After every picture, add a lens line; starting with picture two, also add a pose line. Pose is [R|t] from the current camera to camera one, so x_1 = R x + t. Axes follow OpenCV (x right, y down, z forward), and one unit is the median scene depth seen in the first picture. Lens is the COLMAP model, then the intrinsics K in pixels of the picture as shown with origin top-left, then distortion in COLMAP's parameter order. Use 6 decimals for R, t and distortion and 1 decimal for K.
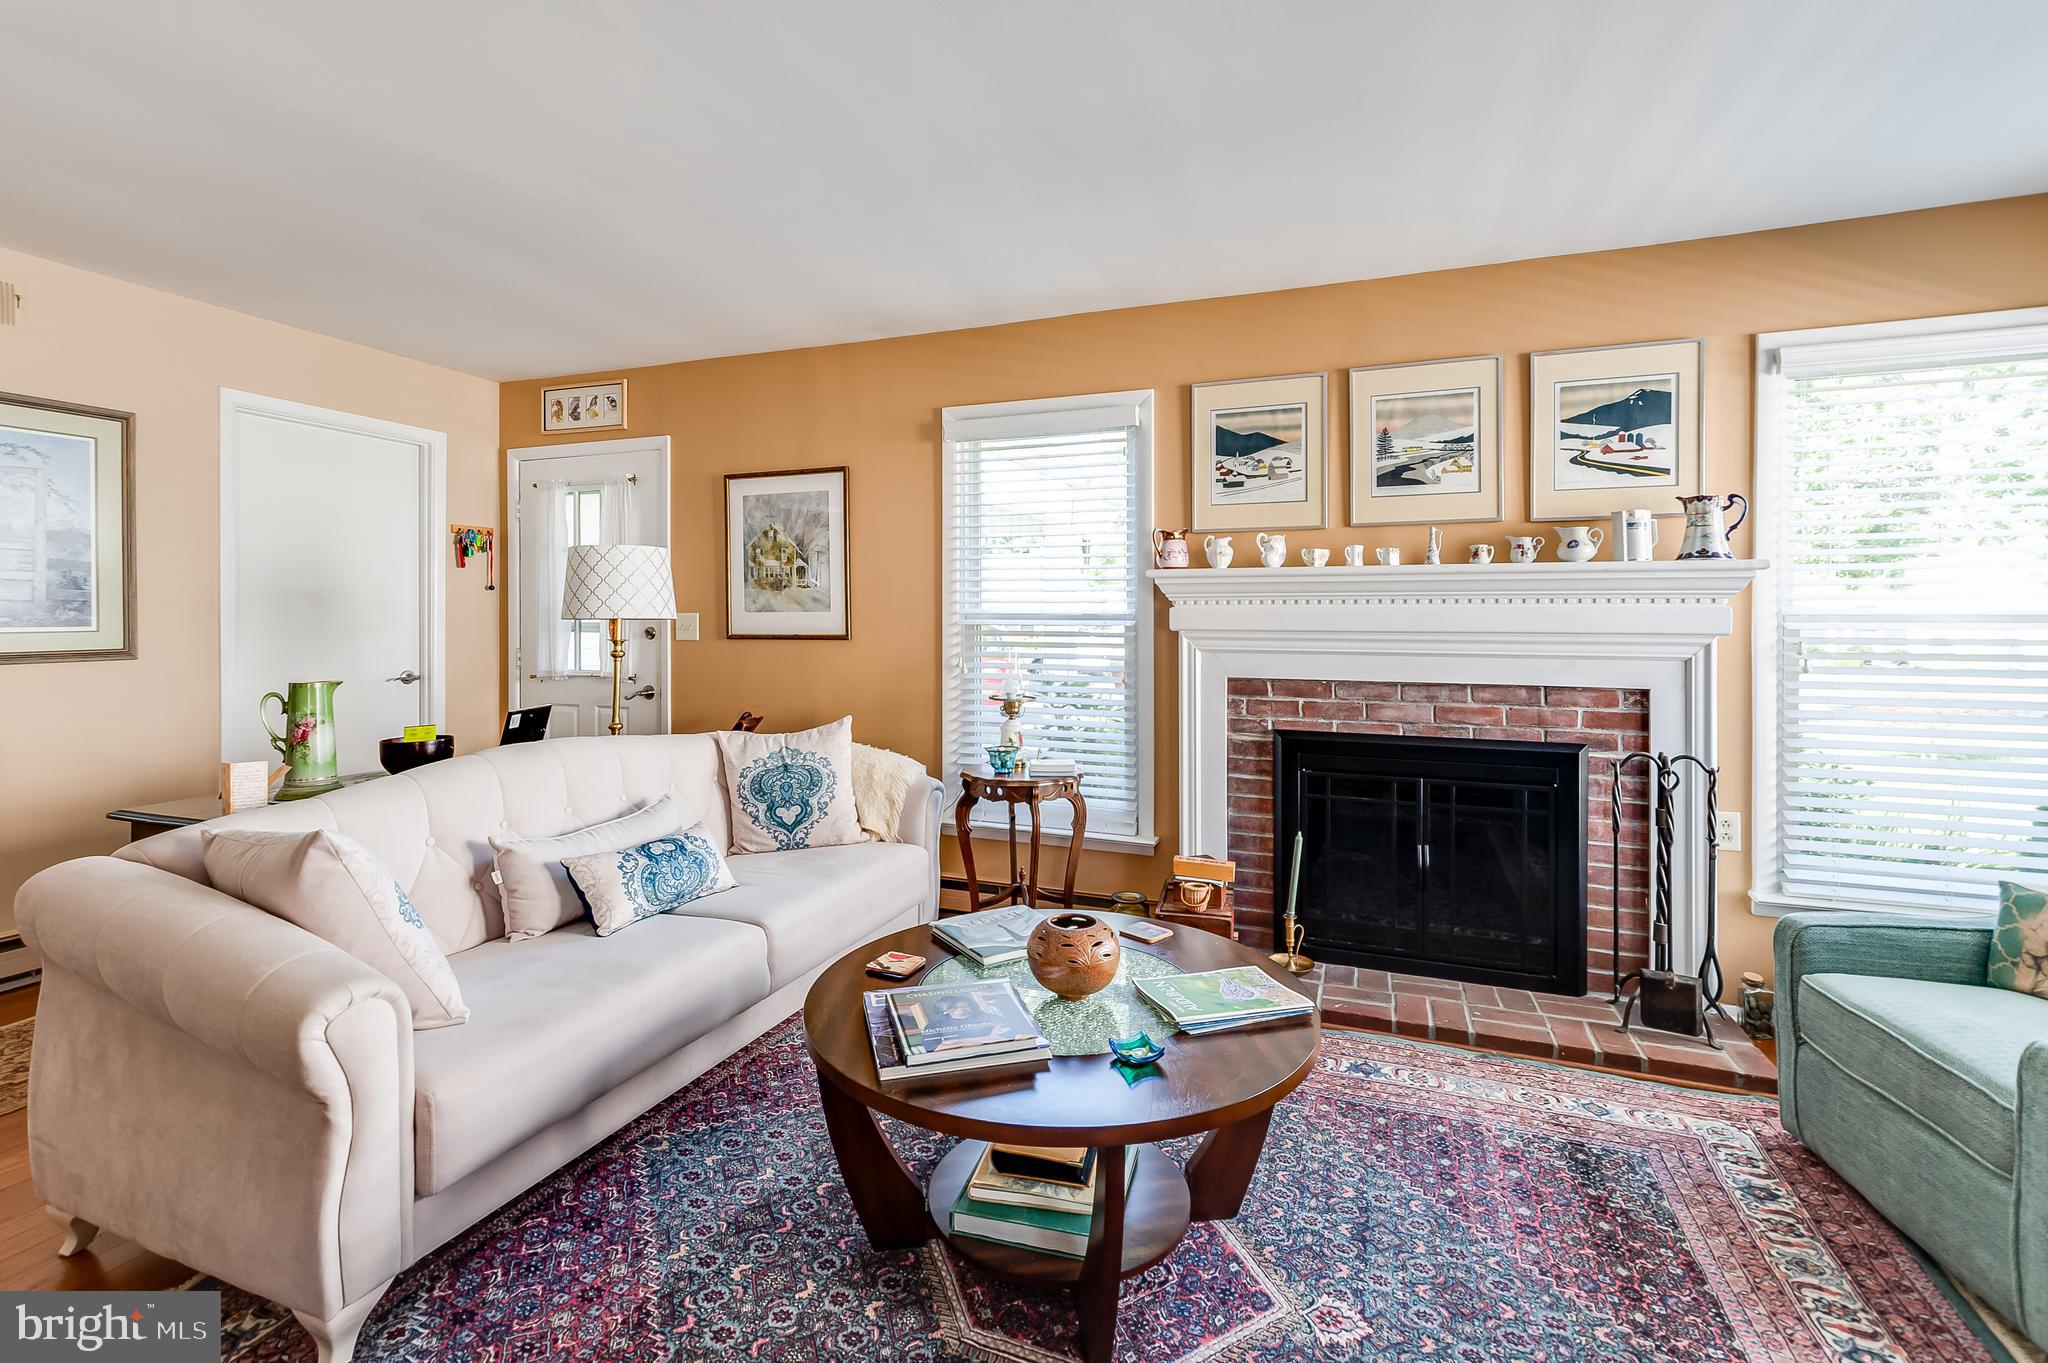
lens RADIAL K [[926.6, 0, 1076.3], [0, 926.6, 618.6], [0, 0, 1]] dist [0.016715, -0.004062]
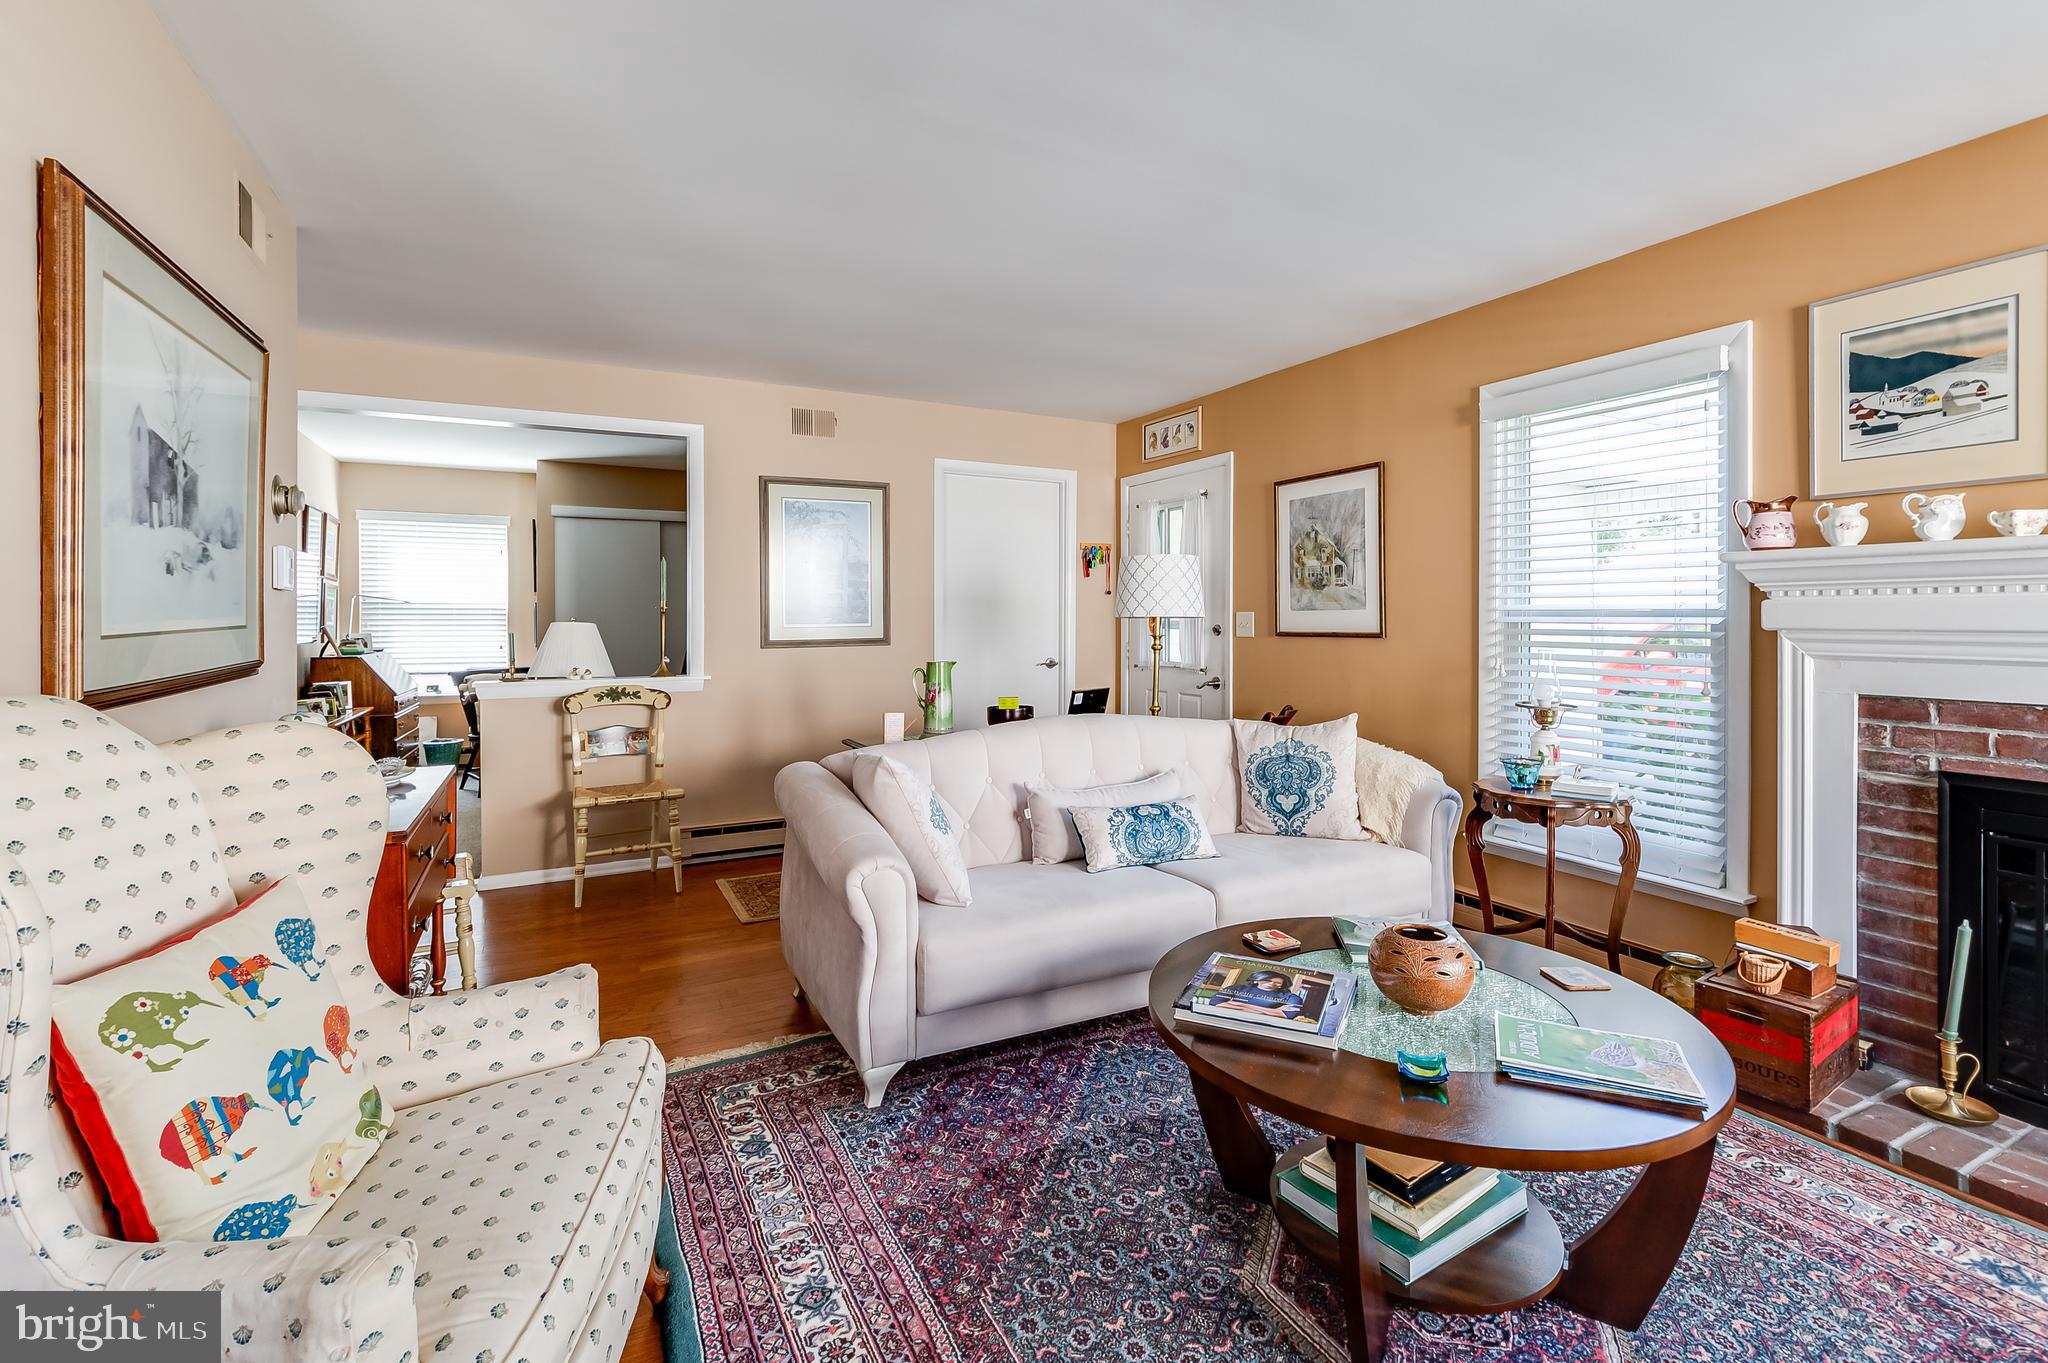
lens RADIAL K [[926.6, 0, 1023.3], [0, 926.6, 616.5], [0, 0, 1]] dist [0.016715, -0.004062]
pose [[0.757175, -0.003819, -0.653201, 0.152005], [0.002949, 0.999993, -0.002428, 0.001965], [0.653205, -0.000087, 0.757181, 0.005839]]
